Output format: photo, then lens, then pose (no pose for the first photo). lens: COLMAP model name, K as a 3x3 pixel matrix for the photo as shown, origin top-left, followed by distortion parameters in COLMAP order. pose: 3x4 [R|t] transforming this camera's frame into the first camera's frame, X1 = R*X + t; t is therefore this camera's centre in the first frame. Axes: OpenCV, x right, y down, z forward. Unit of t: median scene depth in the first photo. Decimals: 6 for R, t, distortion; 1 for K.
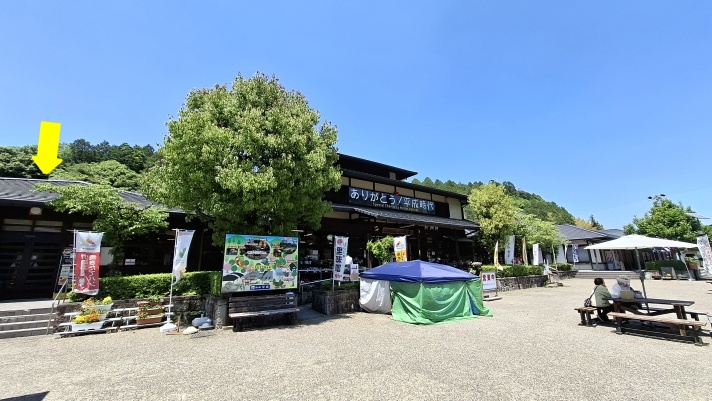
lens RADIAL K [[284.4, 0, 357.6], [0, 284.4, 200.8], [0, 0, 1]] dist [-0.003448, 0.000478]
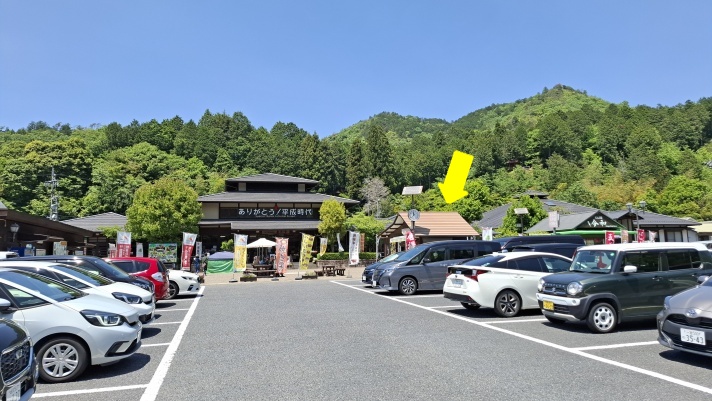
lens RADIAL K [[479.9, 0, 358.4], [0, 479.9, 202.2], [0, 0, 1]] dist [0.003872, -0.001410]
pose [[0.945545, -0.039094, -0.323134, 1.467137], [0.076433, 0.991669, 0.103681, -0.301546], [0.316389, -0.122733, 0.940657, -1.345243]]
